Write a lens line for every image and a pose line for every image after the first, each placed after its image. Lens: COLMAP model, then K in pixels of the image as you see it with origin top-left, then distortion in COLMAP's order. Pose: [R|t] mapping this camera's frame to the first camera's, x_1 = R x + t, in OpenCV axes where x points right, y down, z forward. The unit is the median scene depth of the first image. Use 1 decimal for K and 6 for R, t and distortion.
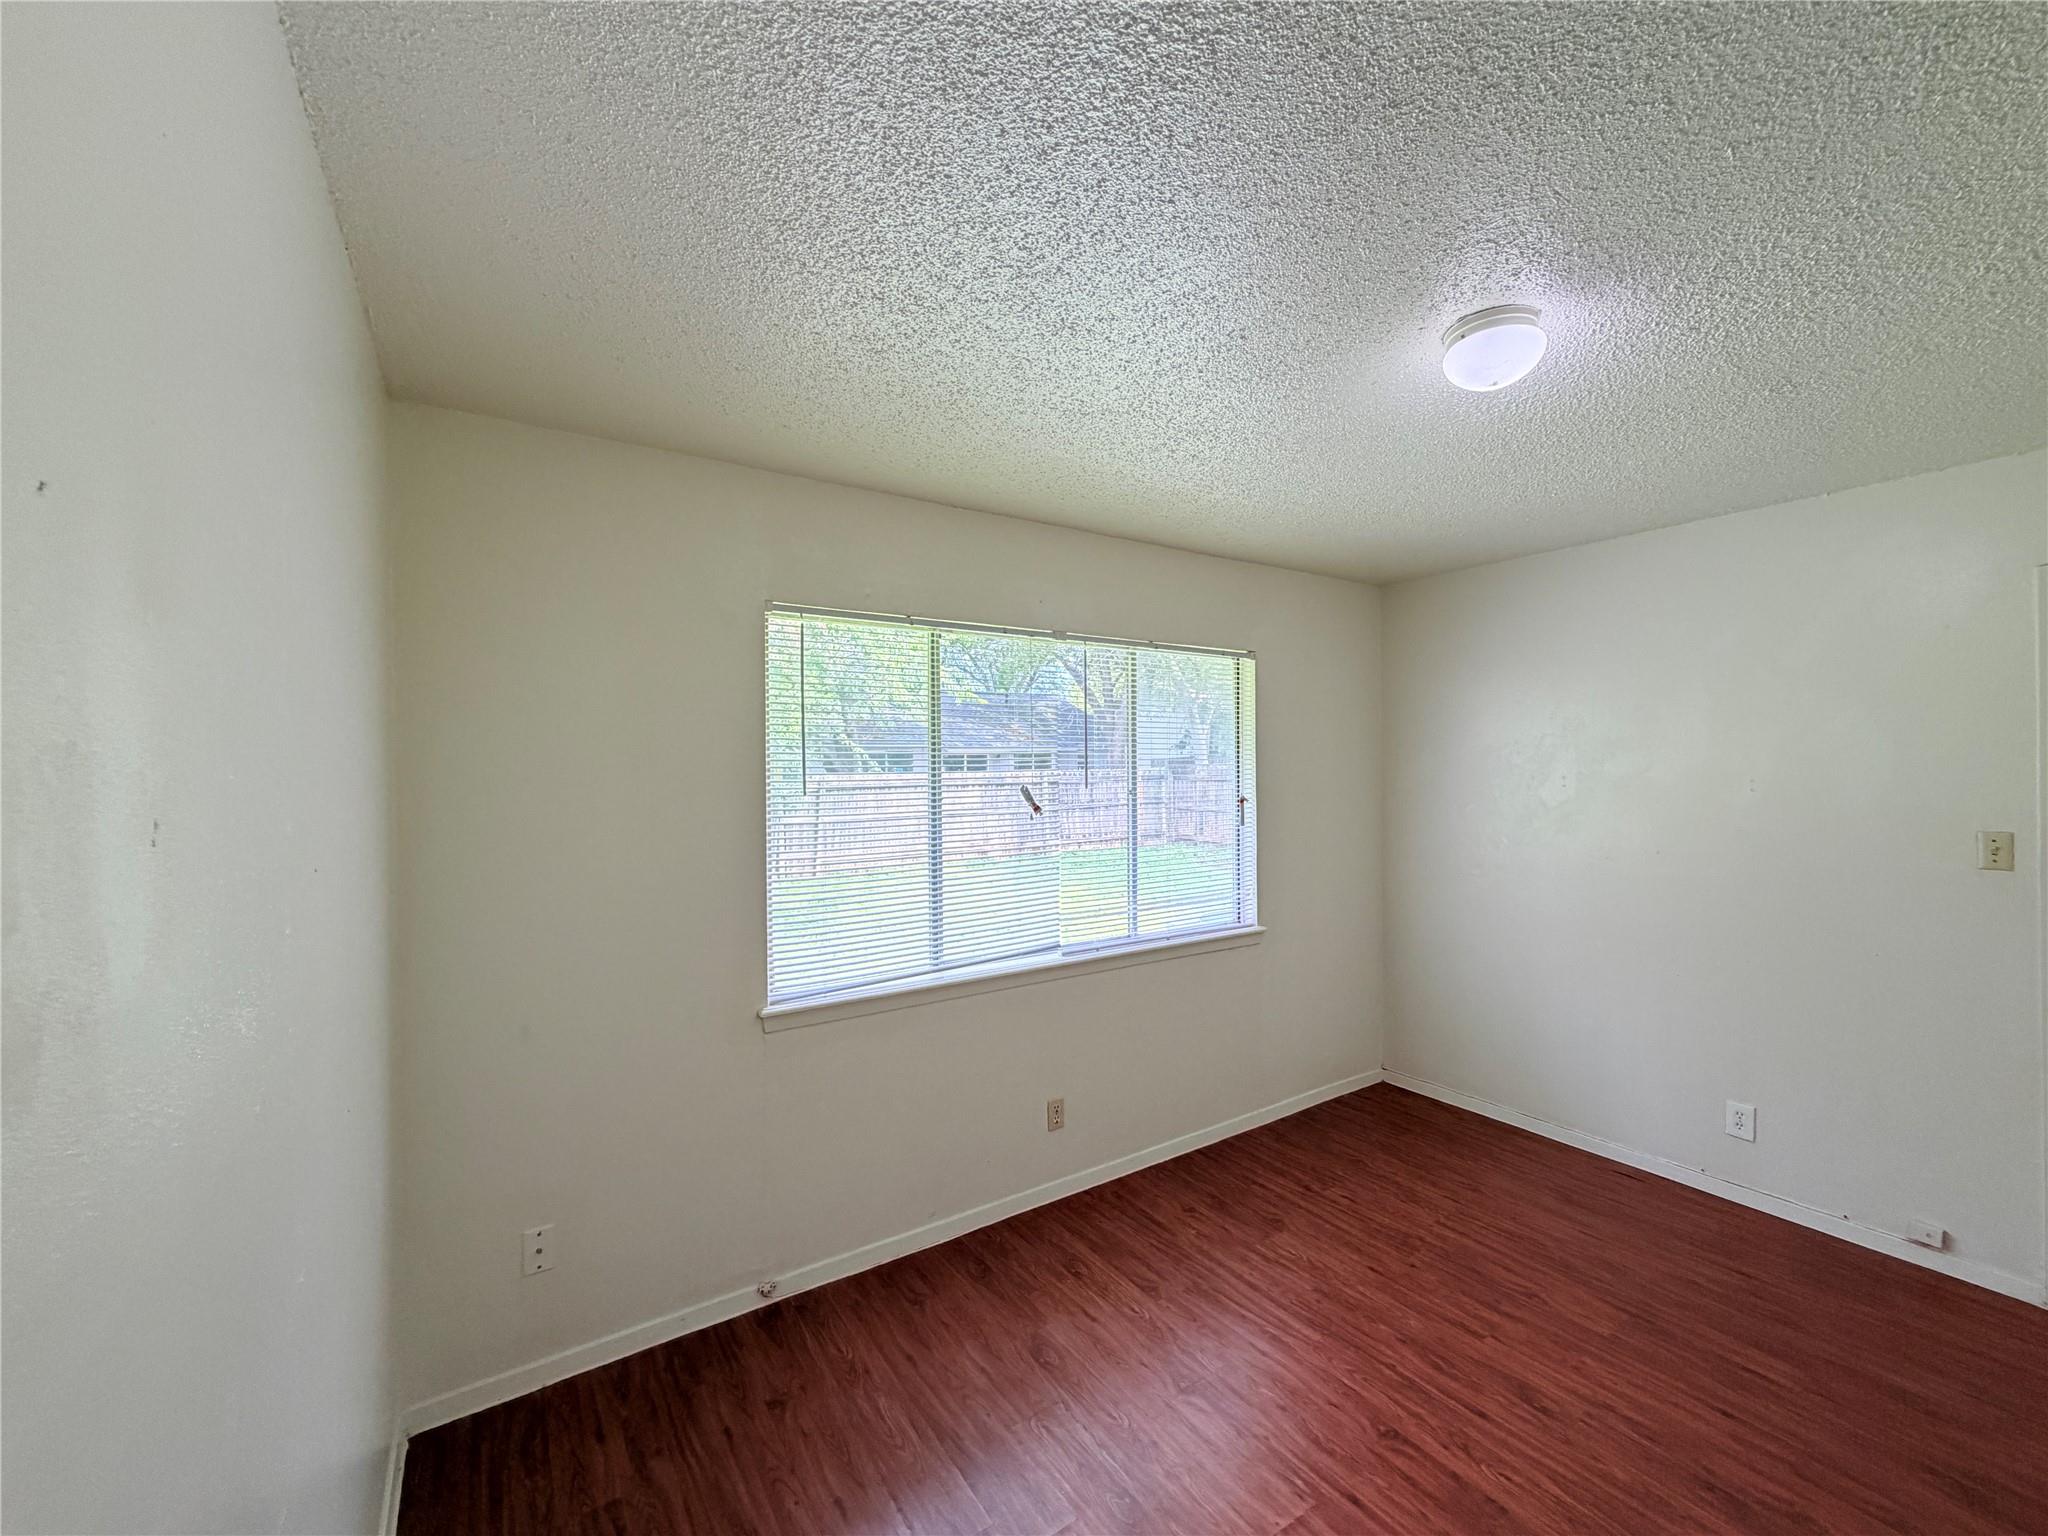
lens RADIAL K [[818.0, 0, 1023.8], [0, 818.0, 765.6], [0, 0, 1]] dist [-0.001489, 0.000827]
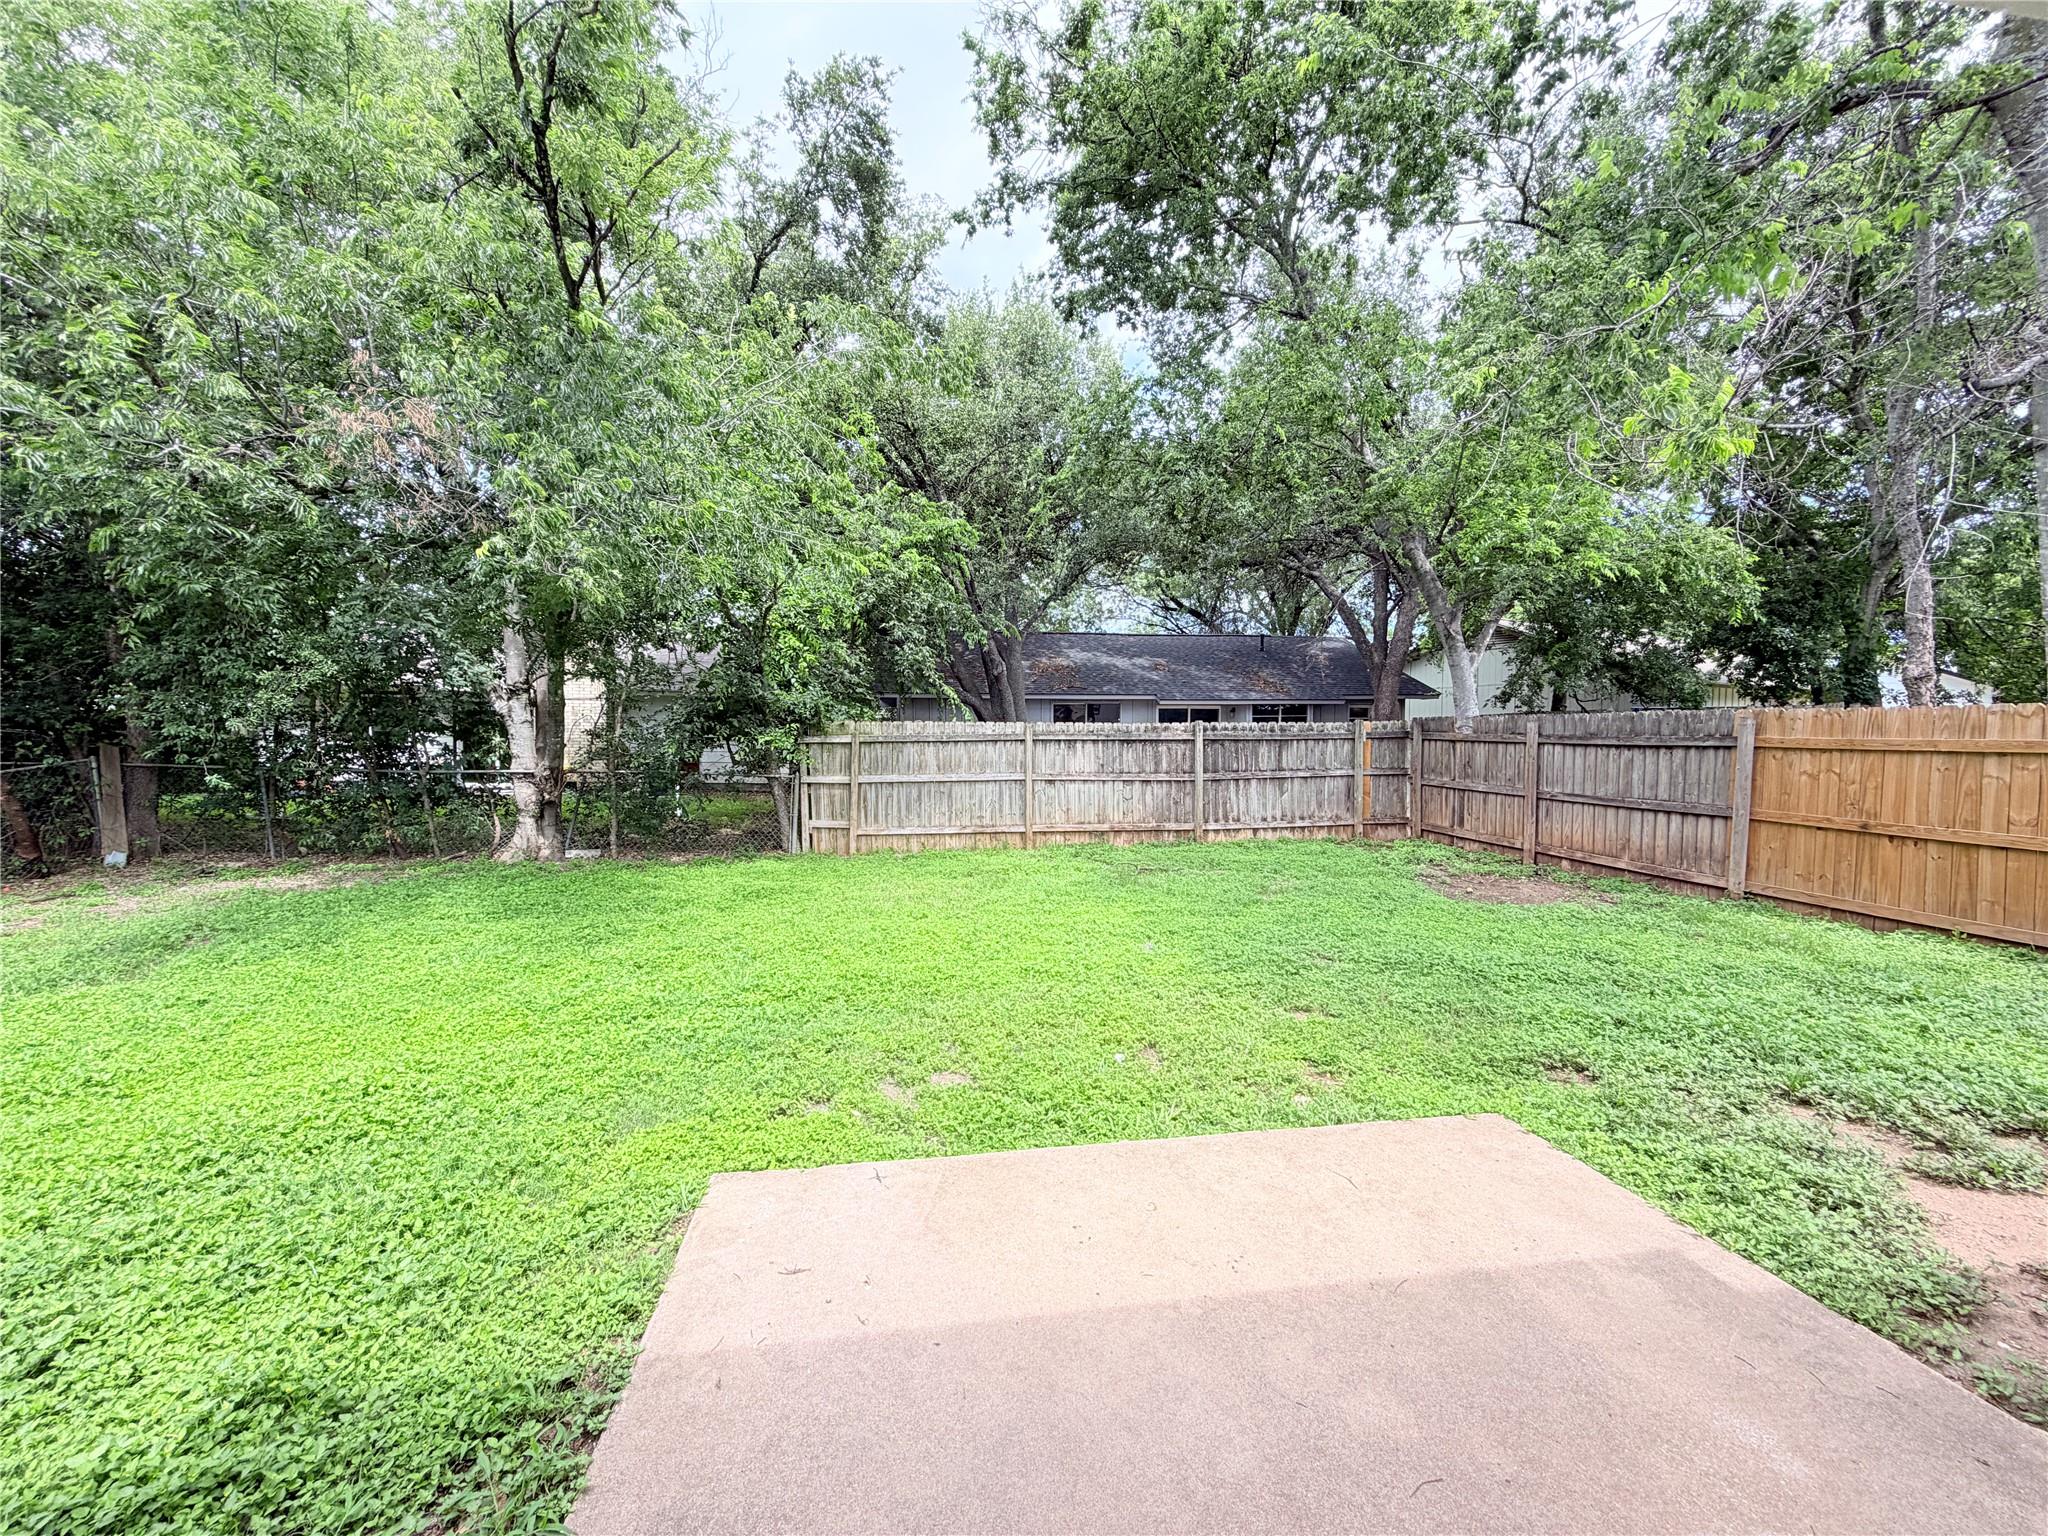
lens RADIAL K [[818.0, 0, 1019.1], [0, 818.0, 763.9], [0, 0, 1]] dist [-0.001489, 0.000827]
pose [[0.923180, 0.039563, -0.382327, 0.141523], [-0.020677, 0.998360, 0.053384, 0.007149], [0.383812, -0.041378, 0.922484, 0.287103]]
